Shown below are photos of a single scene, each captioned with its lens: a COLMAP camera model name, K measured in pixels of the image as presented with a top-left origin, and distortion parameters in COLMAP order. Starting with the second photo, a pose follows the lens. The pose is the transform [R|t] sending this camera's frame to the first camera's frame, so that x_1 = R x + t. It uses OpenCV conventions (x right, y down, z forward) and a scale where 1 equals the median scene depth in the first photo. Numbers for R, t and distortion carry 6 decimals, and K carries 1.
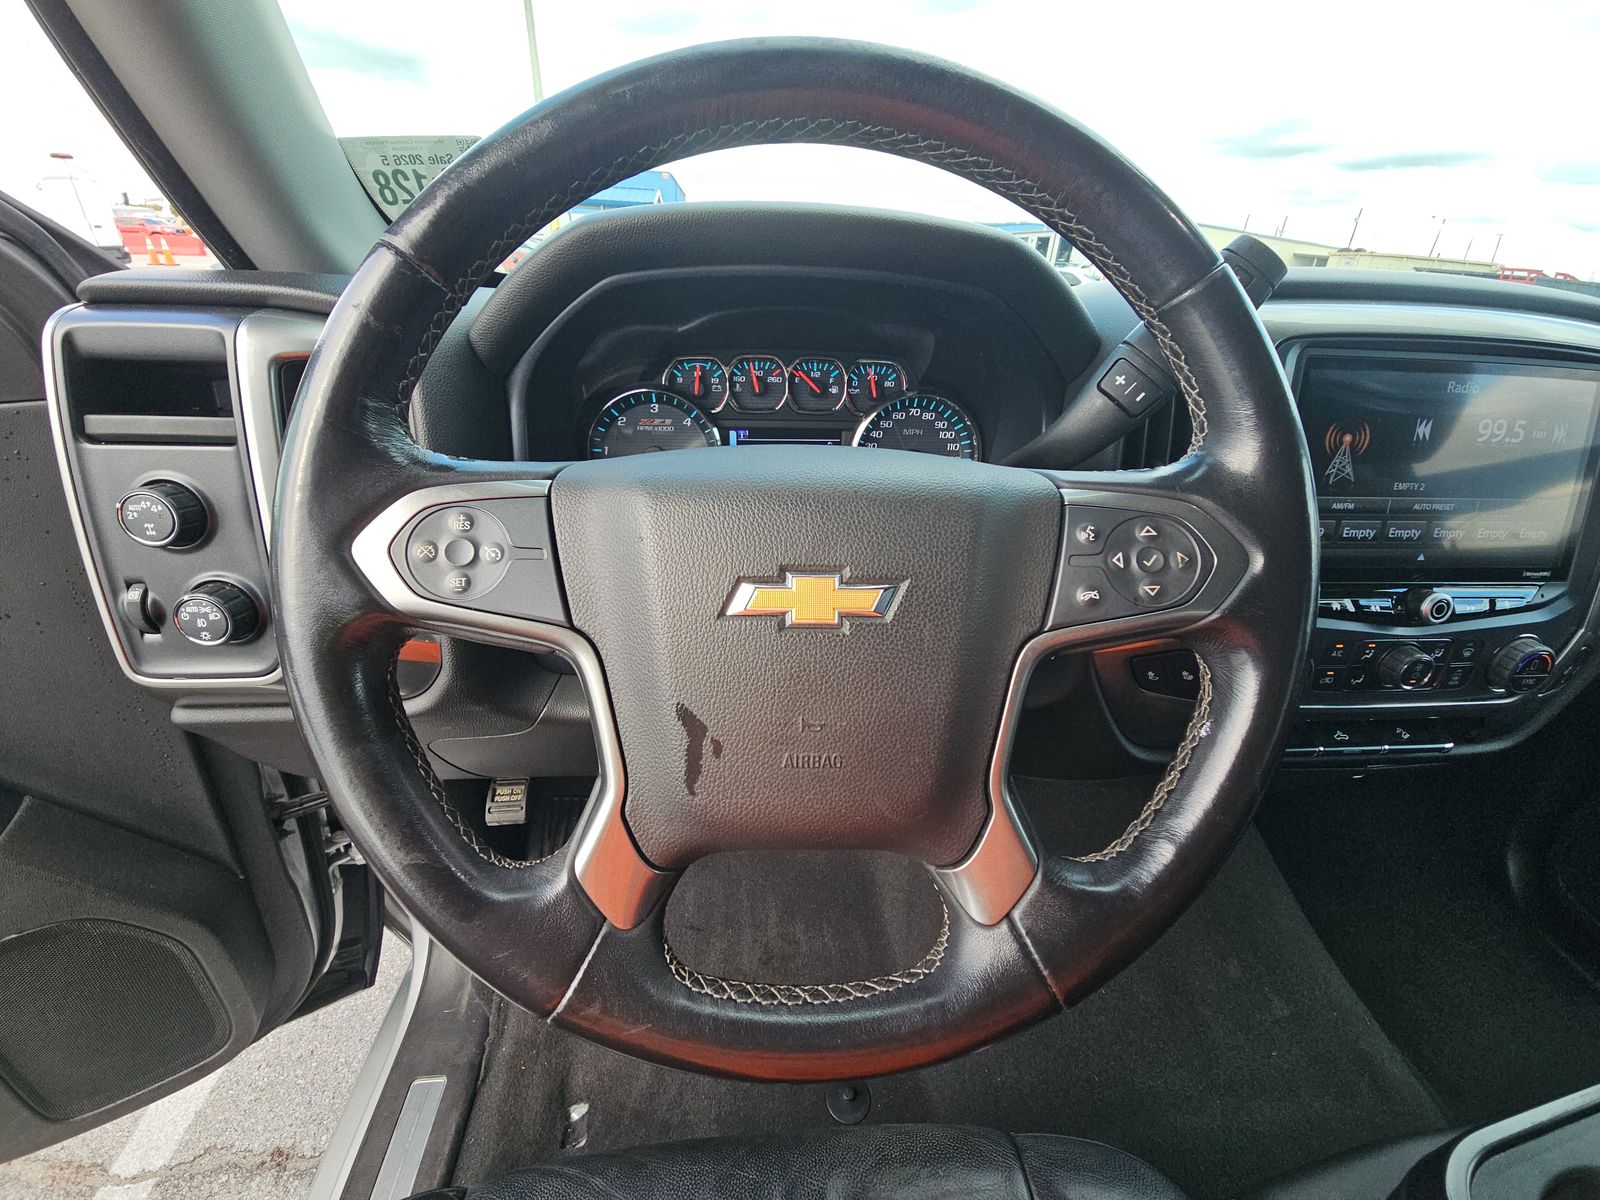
lens RADIAL K [[685.8, 0, 800.0], [0, 685.8, 600.0], [0, 0, 1]] dist [-0.000234, -0.000287]
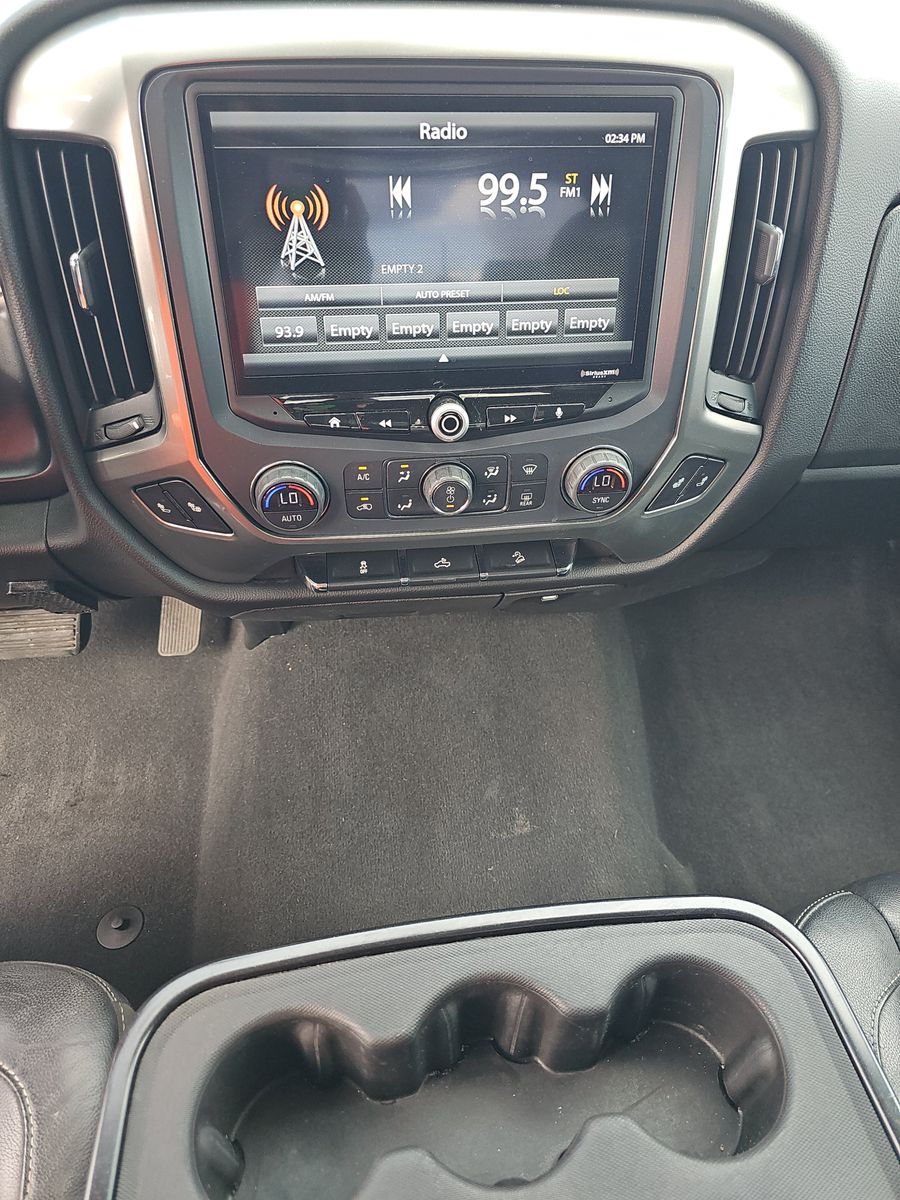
lens RADIAL K [[794.1, 0, 450.0], [0, 794.1, 600.0], [0, 0, 1]] dist [0.053412, -0.000110]
pose [[0.998813, -0.040932, 0.026409, 0.894976], [0.032485, 0.963692, 0.265034, -0.037015], [-0.036299, -0.263862, 0.963877, -0.024120]]
